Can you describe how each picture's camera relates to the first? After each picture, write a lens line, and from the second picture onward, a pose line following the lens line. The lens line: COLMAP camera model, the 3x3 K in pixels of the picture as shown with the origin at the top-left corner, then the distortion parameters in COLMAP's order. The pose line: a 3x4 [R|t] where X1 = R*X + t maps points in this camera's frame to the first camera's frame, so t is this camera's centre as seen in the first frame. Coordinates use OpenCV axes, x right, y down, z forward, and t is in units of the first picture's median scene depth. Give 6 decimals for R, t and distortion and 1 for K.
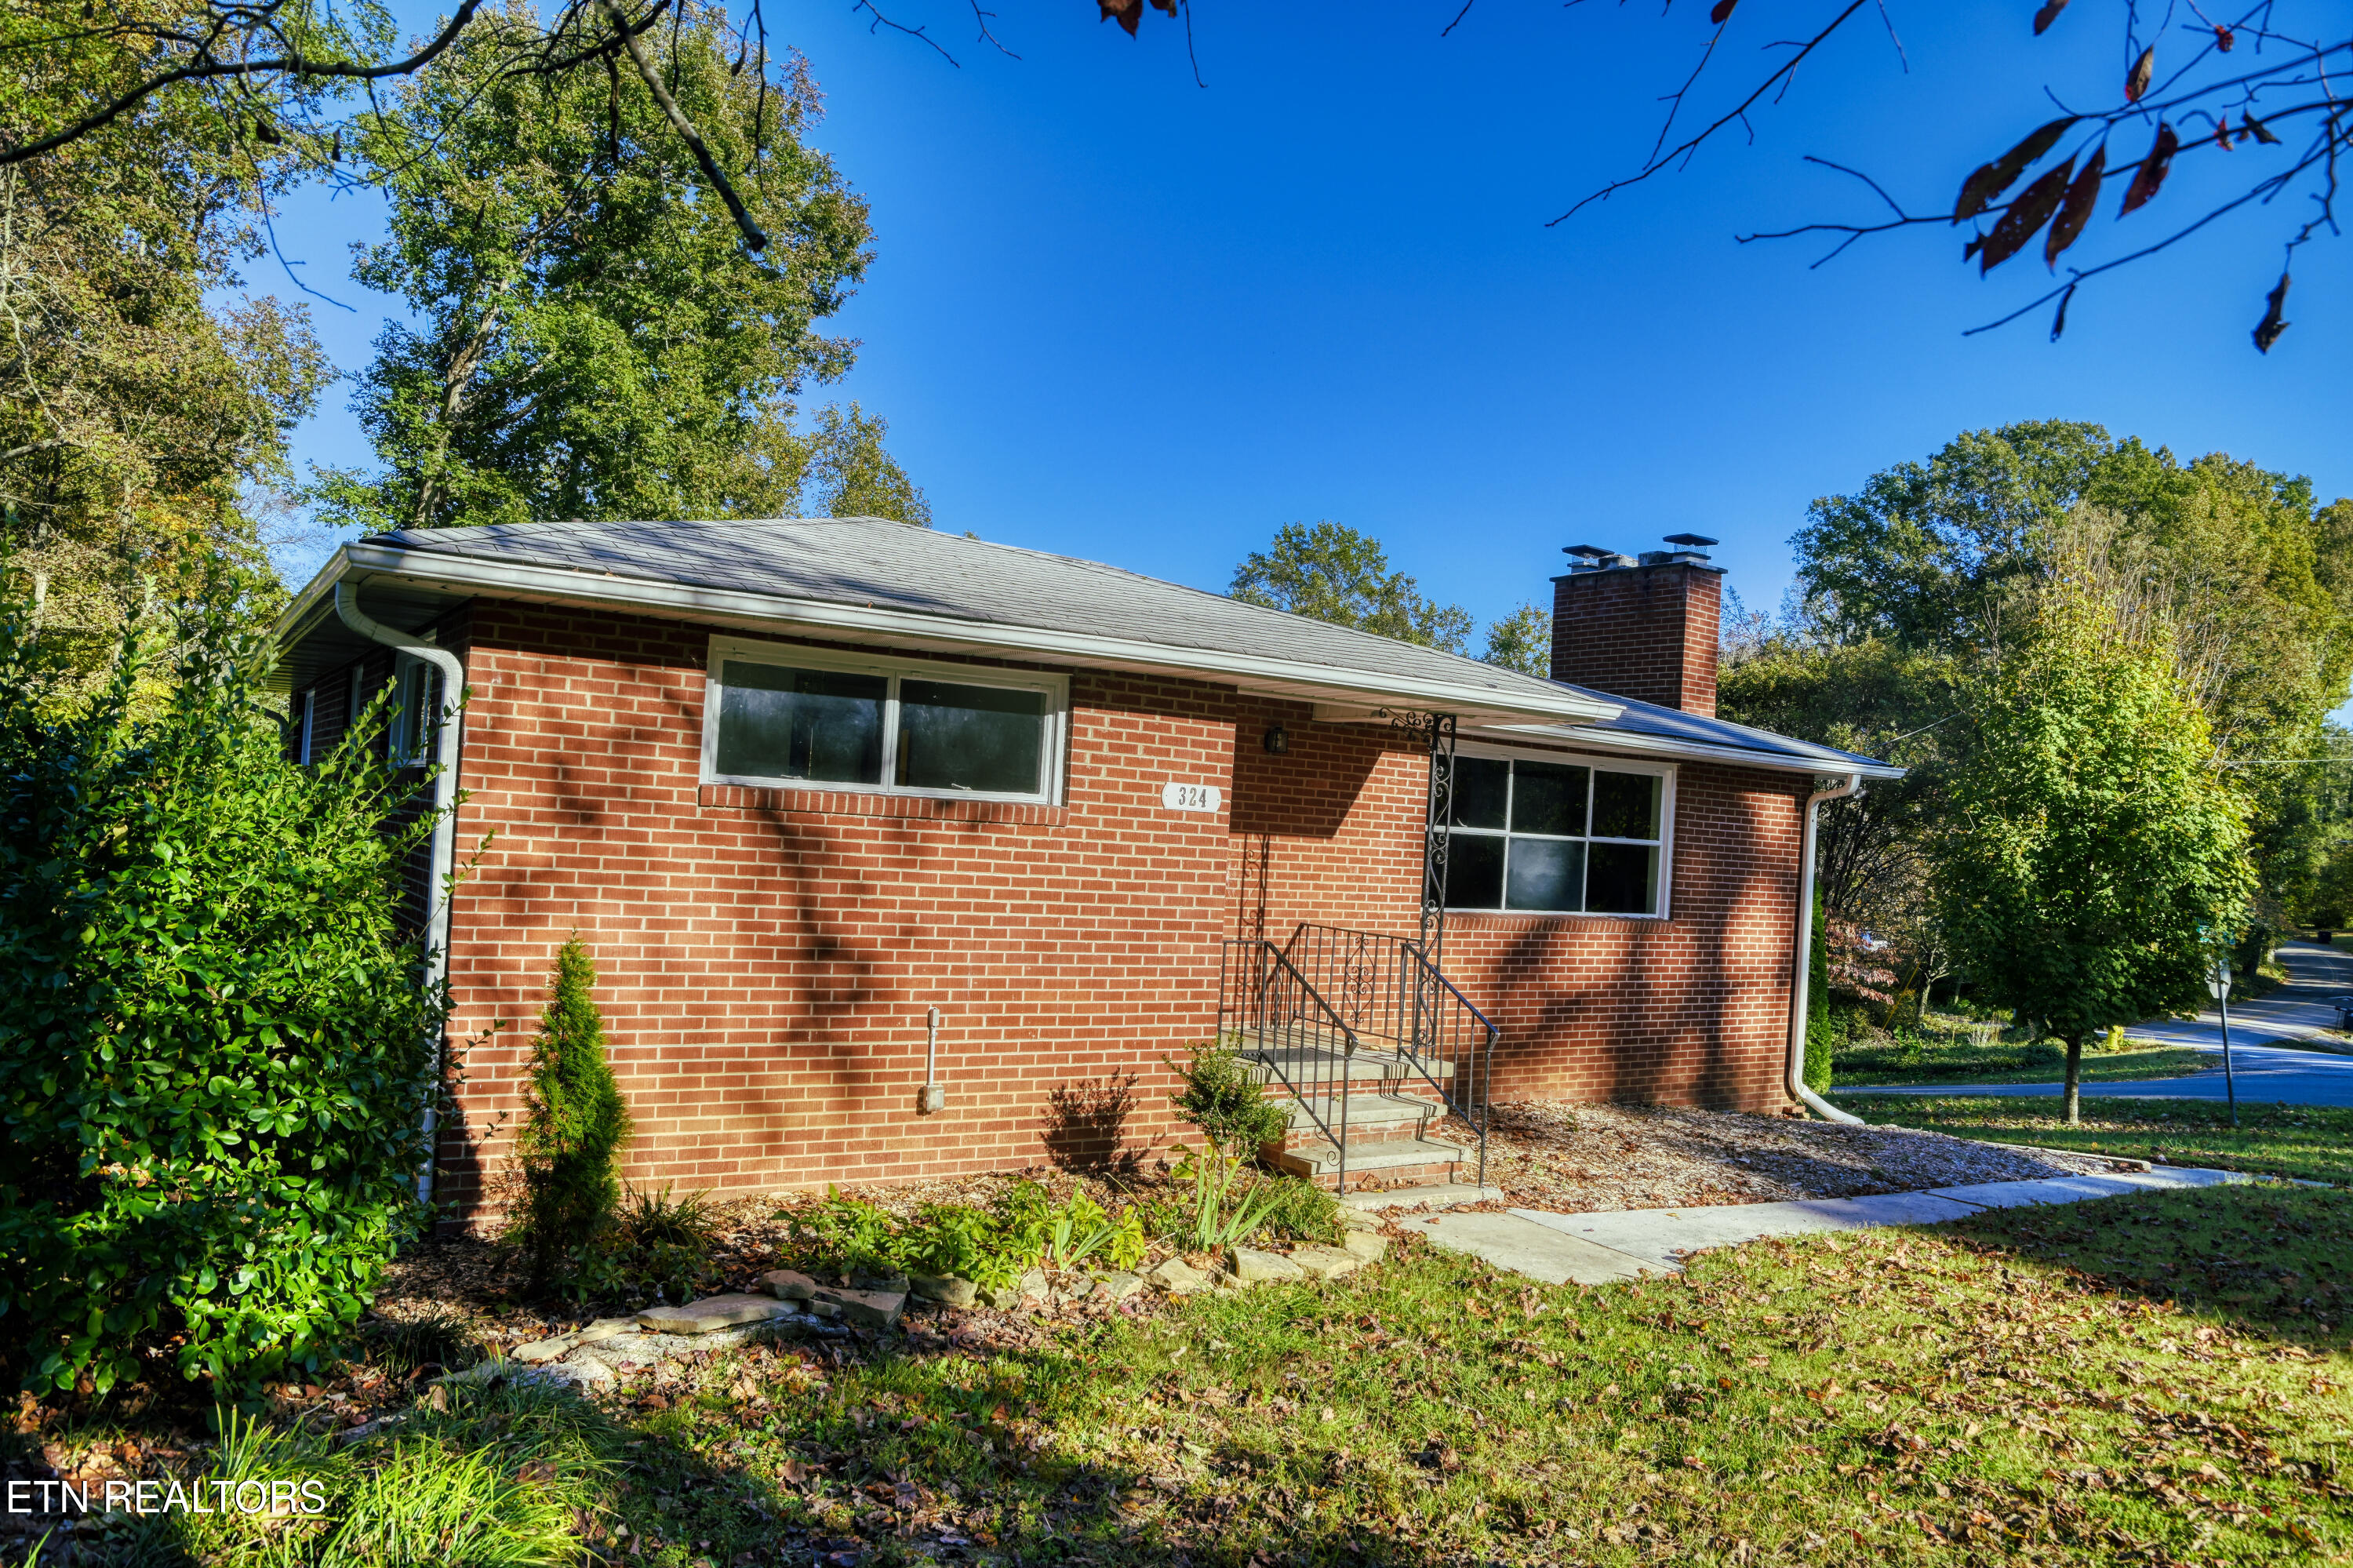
lens RADIAL K [[1610.2, 0, 1165.6], [0, 1610.2, 812.7], [0, 0, 1]] dist [-0.107398, 0.097162]
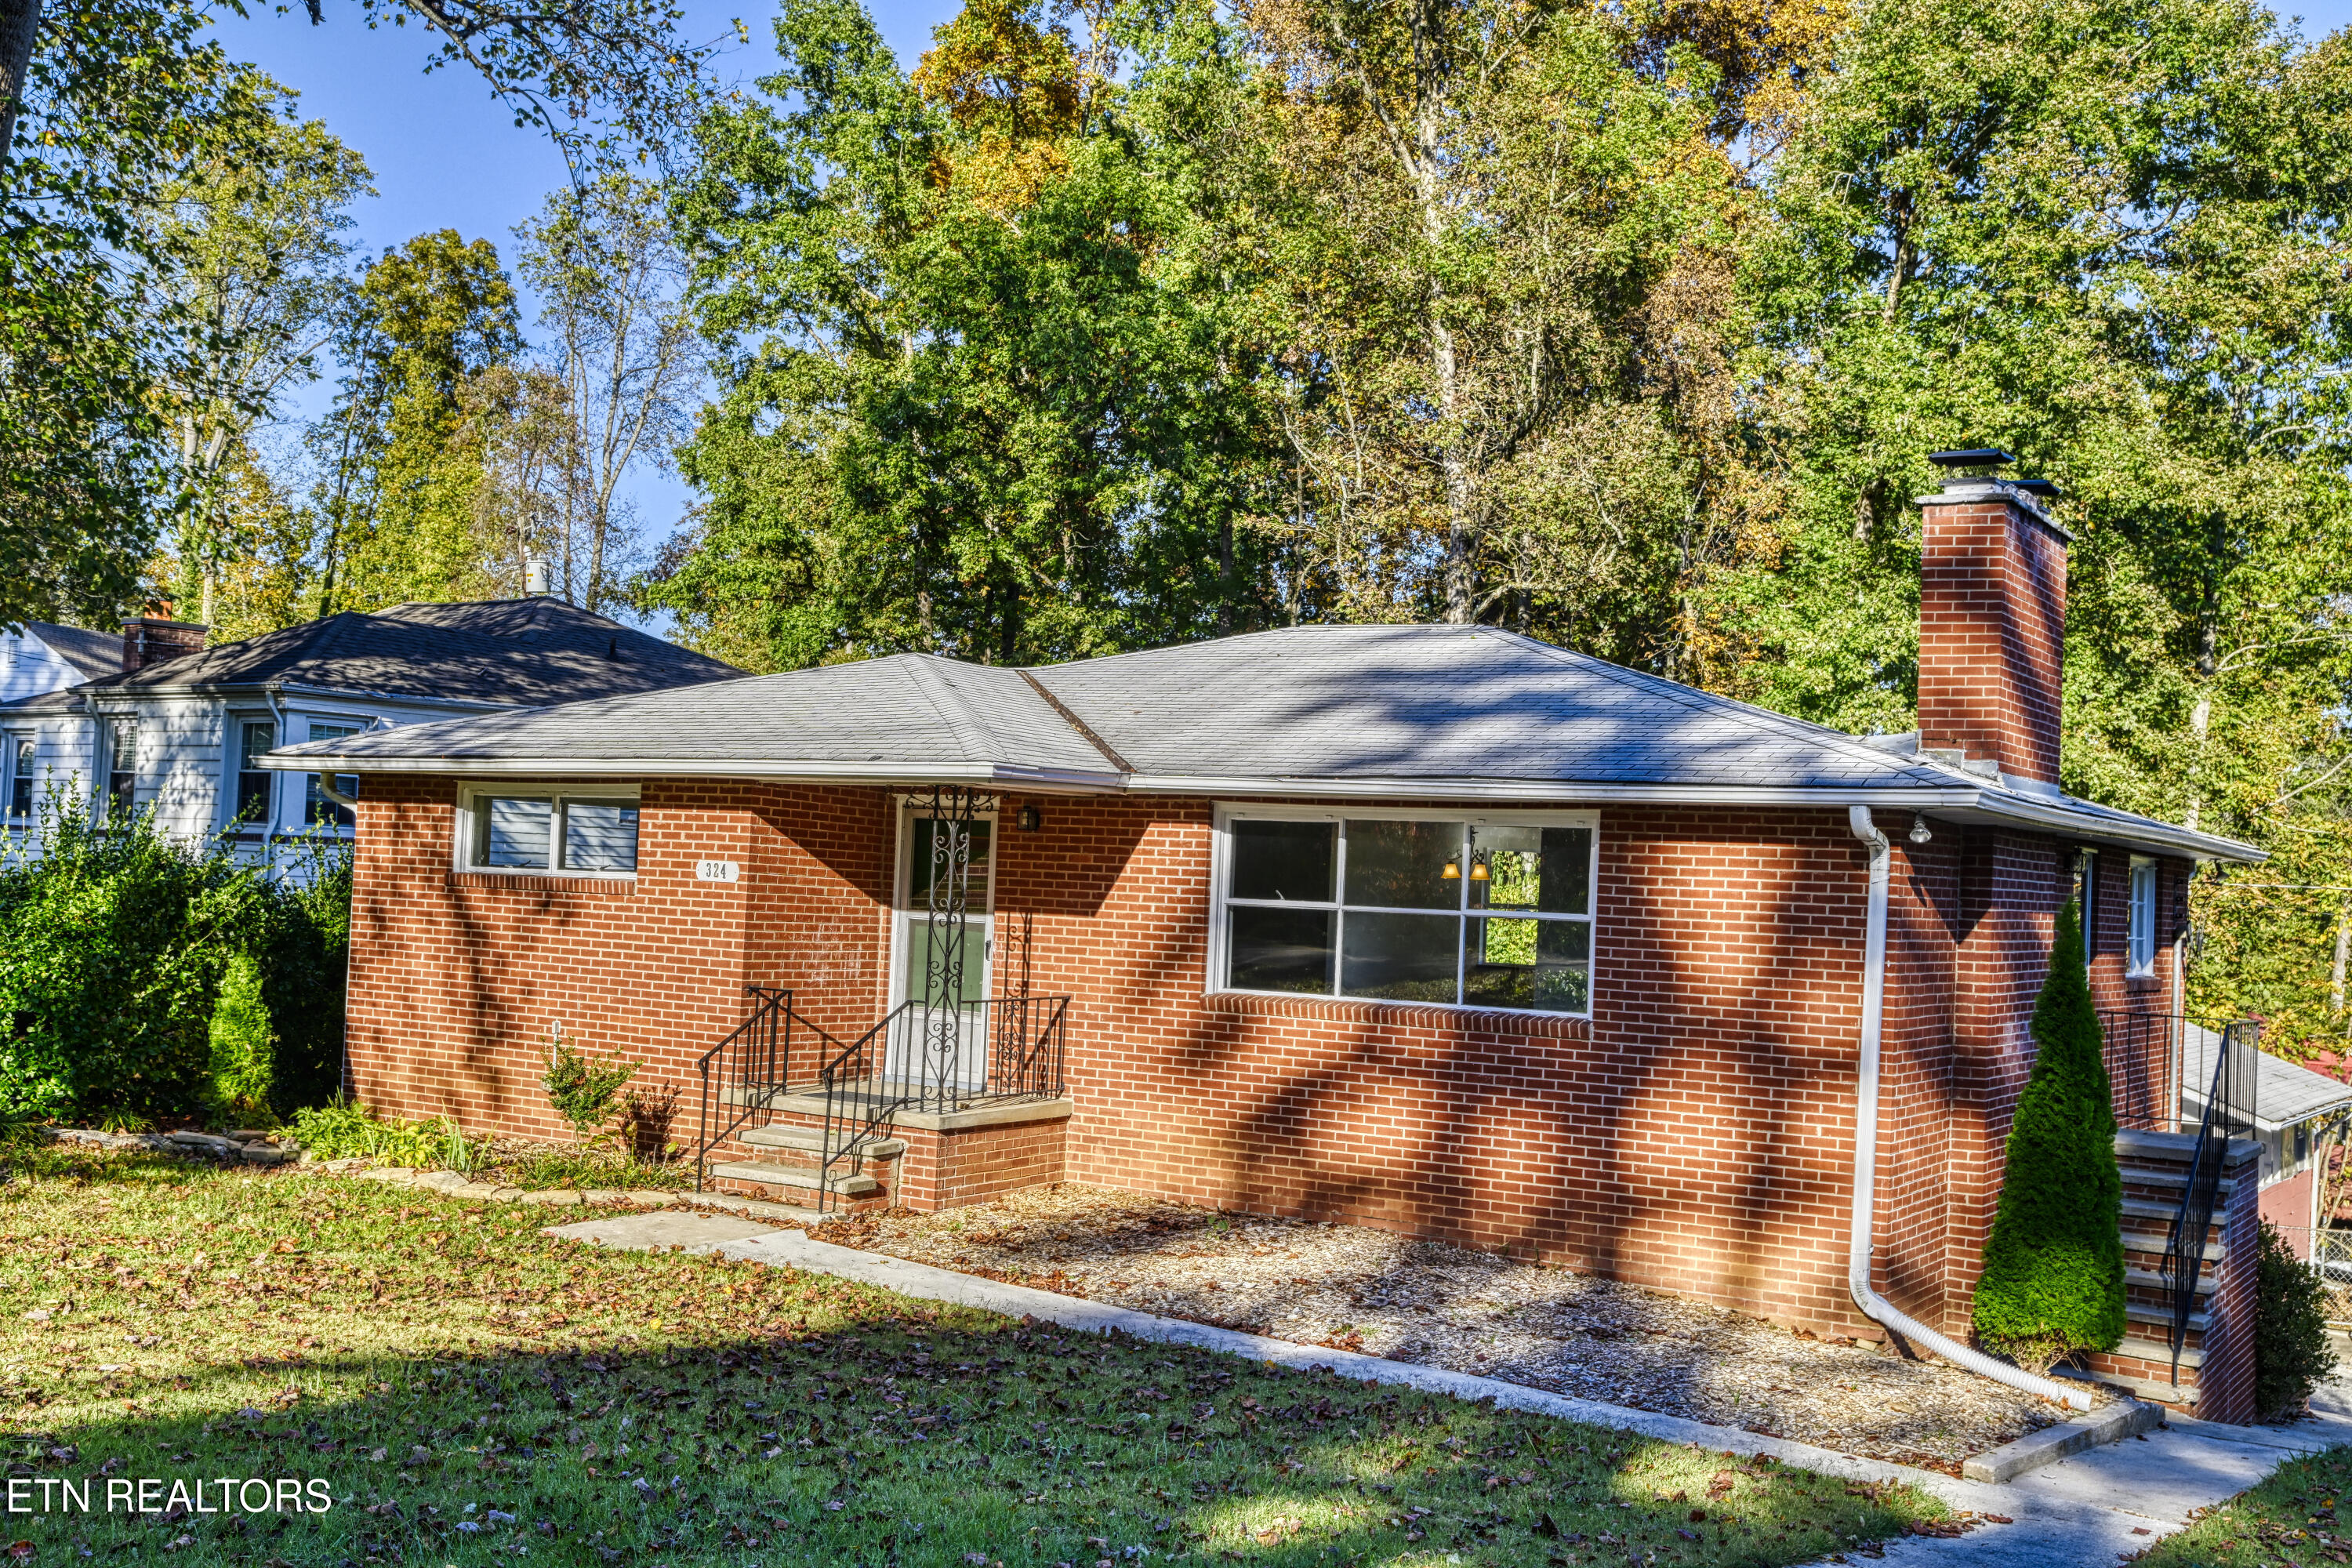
lens RADIAL K [[2385.2, 0, 1139.3], [0, 2385.2, 787.6], [0, 0, 1]] dist [0.005516, 0.016257]
pose [[0.411048, -0.077854, -0.908283, 1.889907], [-0.008647, 0.995969, -0.089283, 0.091152], [0.911573, 0.044553, 0.408717, 0.541022]]
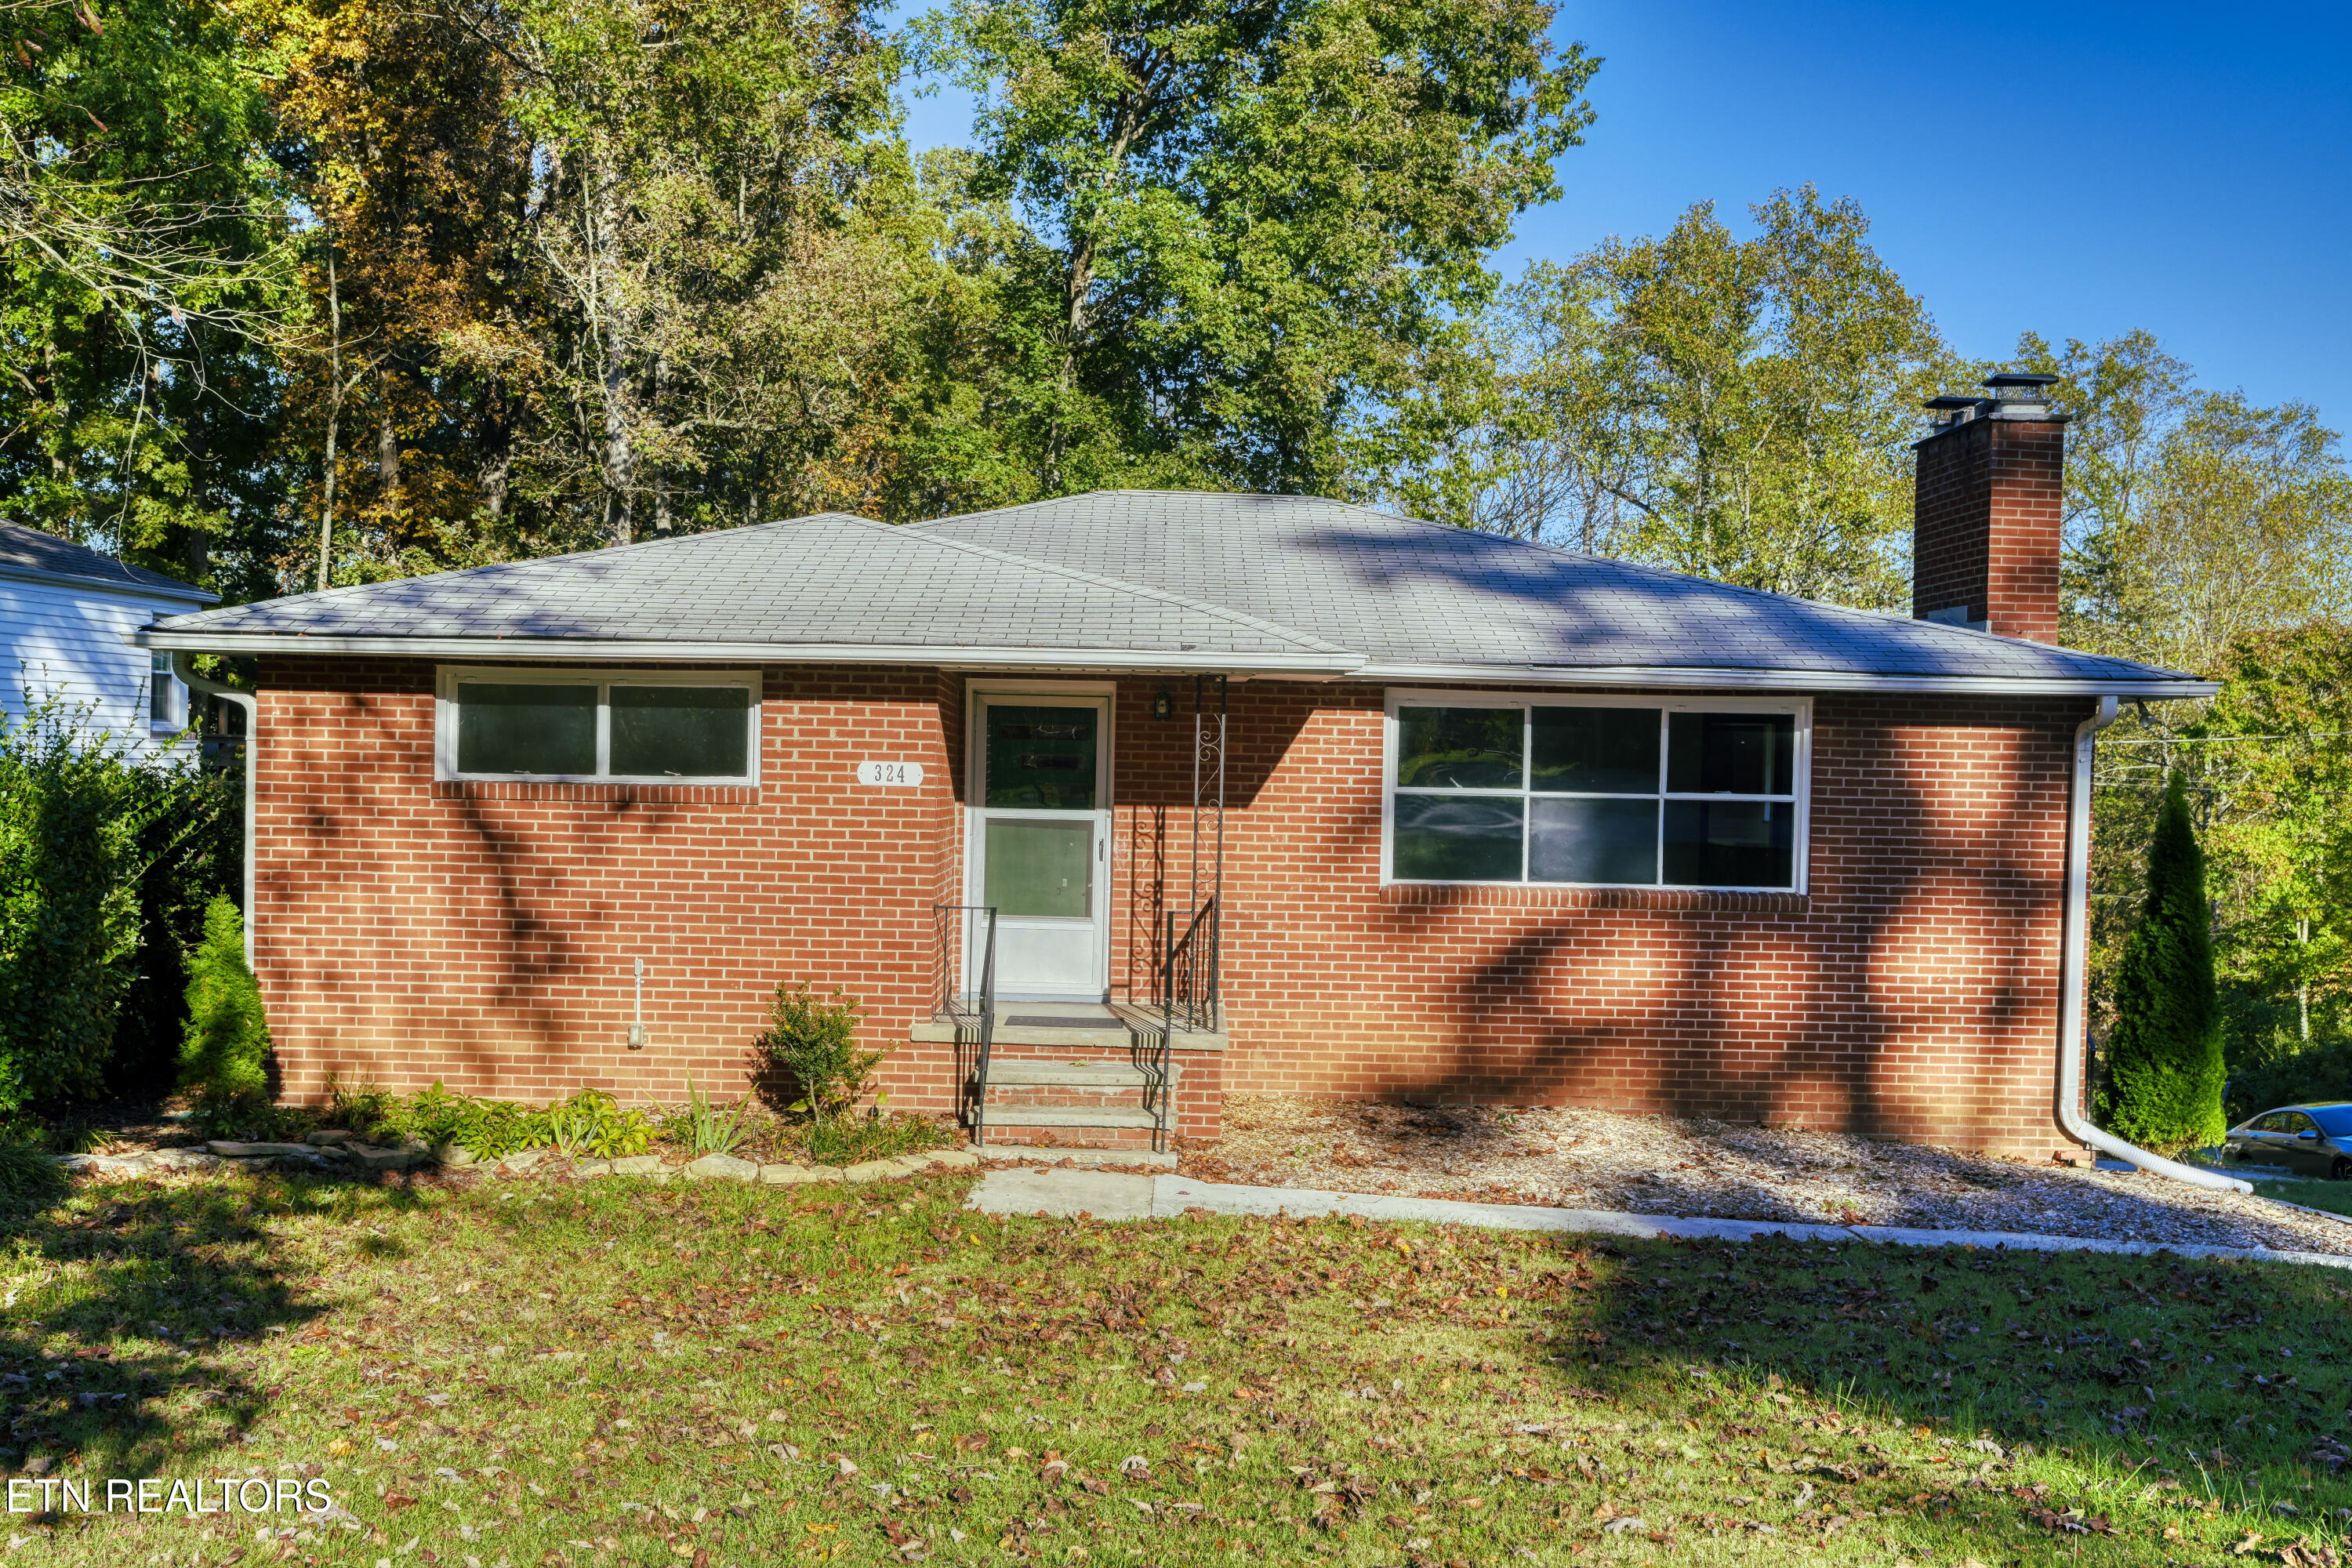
lens RADIAL K [[2425.3, 0, 1130.3], [0, 2425.3, 792.4], [0, 0, 1]] dist [0.005714, 0.026114]
pose [[0.834884, -0.032567, -0.549462, 1.064790], [0.034325, 0.999386, -0.007078, 0.020549], [0.549355, -0.012951, 0.835489, -0.282789]]
